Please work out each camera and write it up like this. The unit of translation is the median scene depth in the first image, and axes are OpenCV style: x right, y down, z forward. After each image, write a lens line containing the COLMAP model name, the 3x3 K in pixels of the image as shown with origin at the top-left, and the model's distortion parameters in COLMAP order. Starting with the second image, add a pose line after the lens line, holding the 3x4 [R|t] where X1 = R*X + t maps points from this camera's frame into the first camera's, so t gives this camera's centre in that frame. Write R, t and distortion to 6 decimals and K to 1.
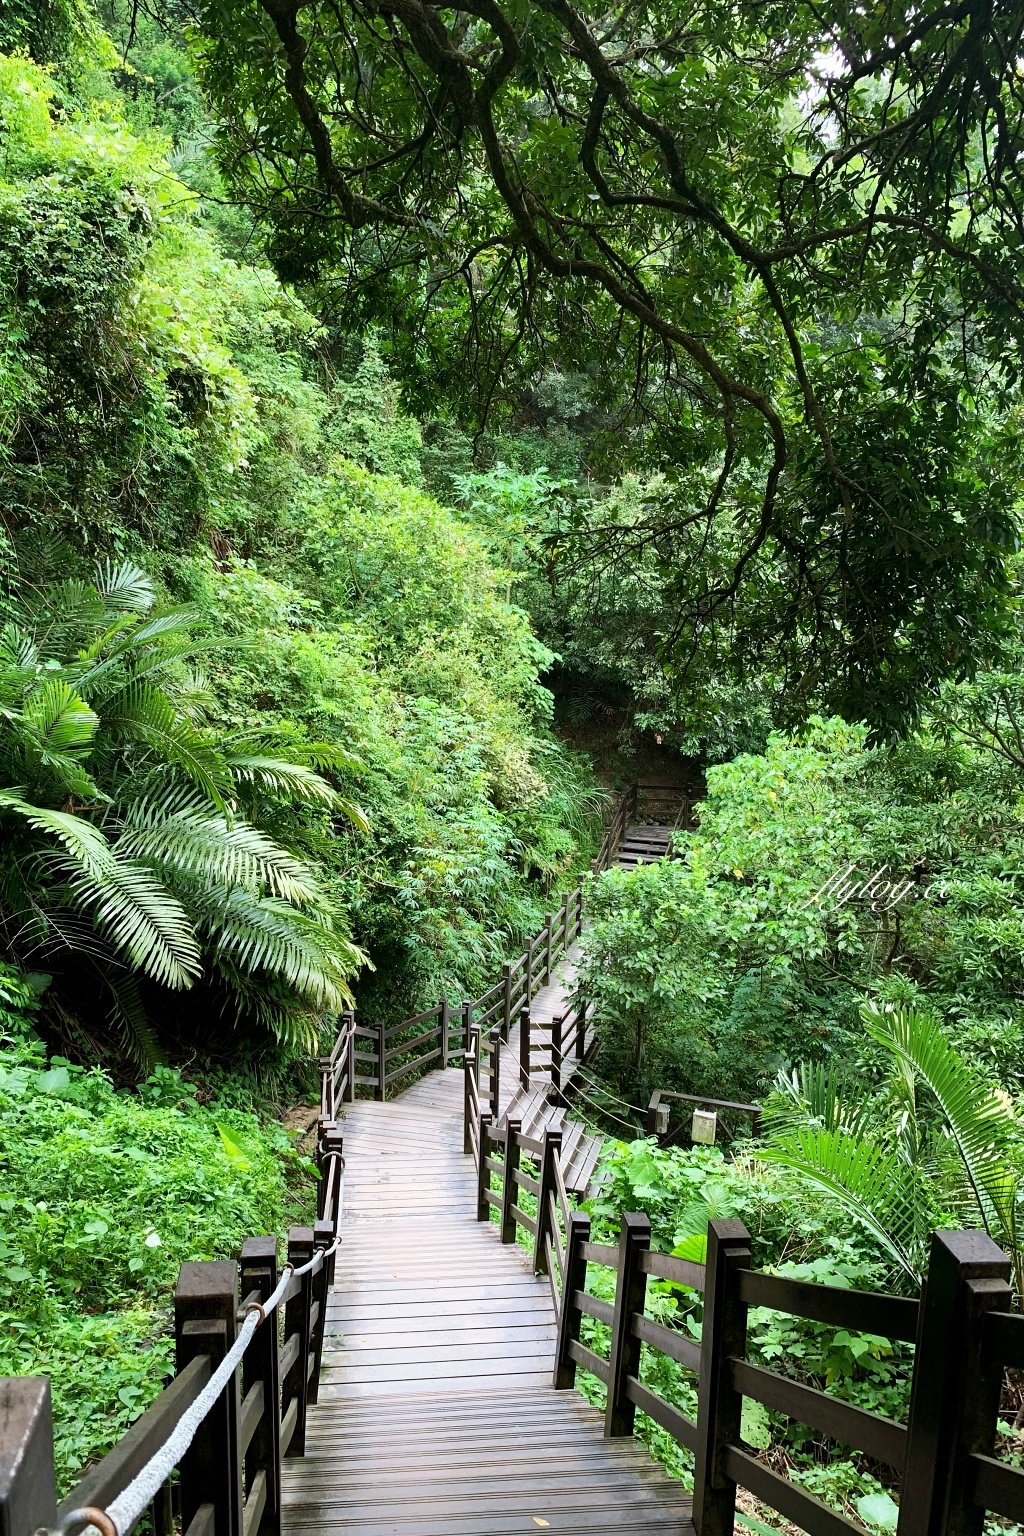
lens RADIAL K [[1230.9, 0, 447.2], [0, 1230.9, 743.2], [0, 0, 1]] dist [0.163298, -0.403717]
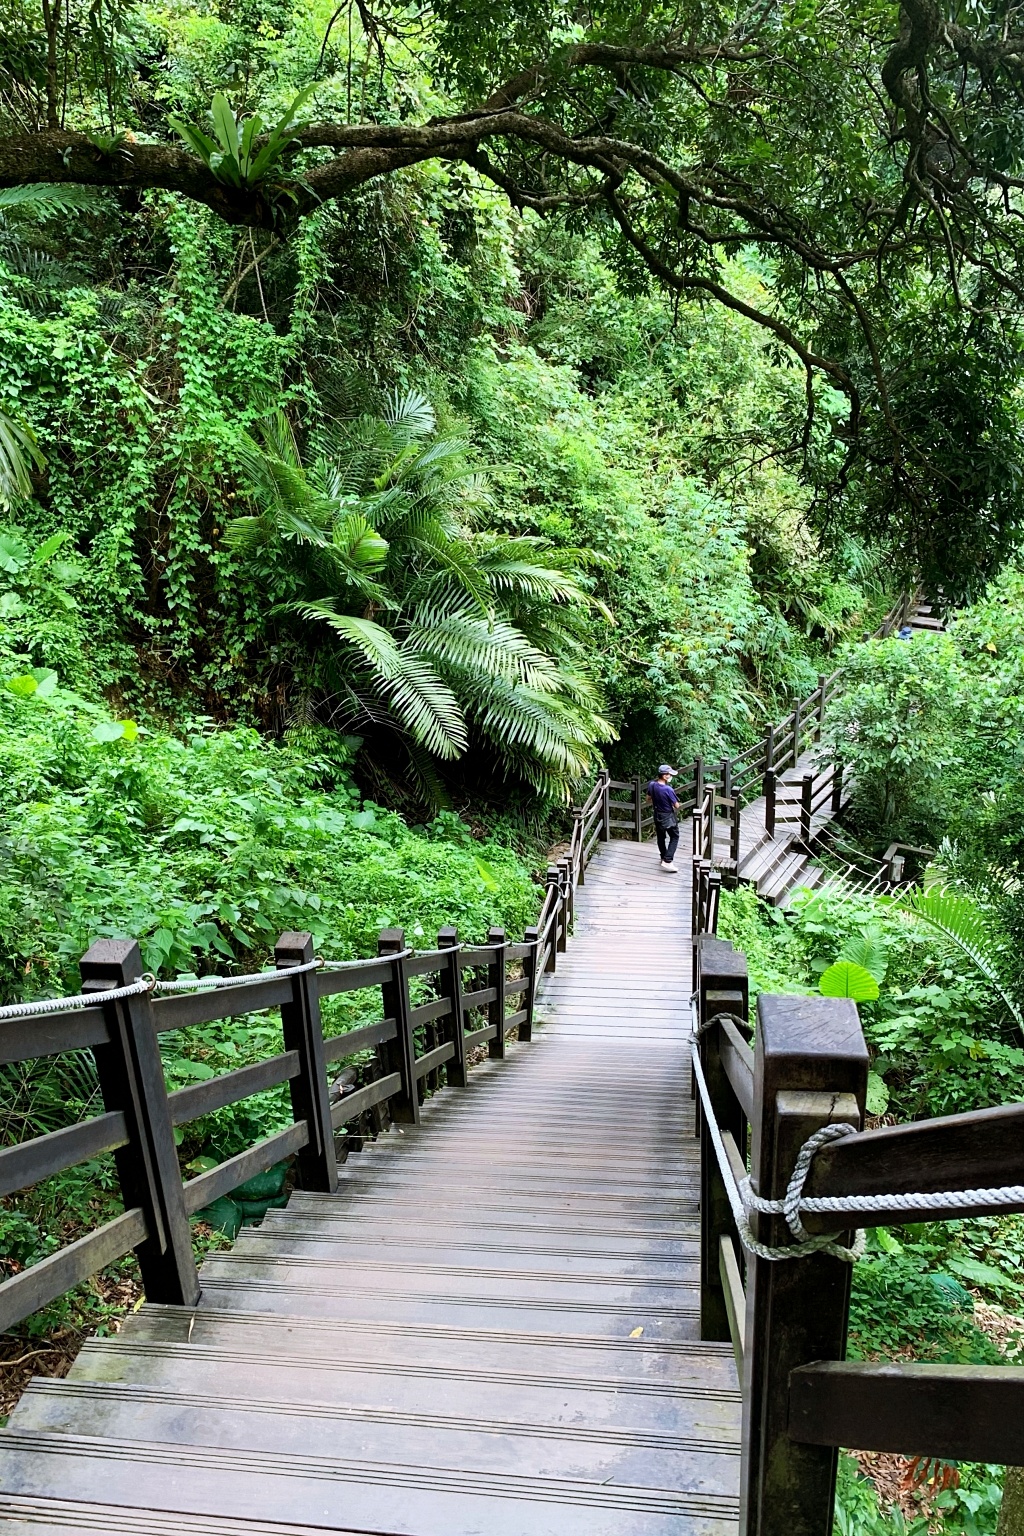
lens RADIAL K [[1230.9, 0, 447.2], [0, 1230.9, 743.2], [0, 0, 1]] dist [0.163298, -0.403717]
pose [[0.969694, 0.029425, -0.242546, 0.067255], [0.022162, 0.978036, 0.207255, -0.061632], [0.243317, -0.206349, 0.947743, -0.165633]]
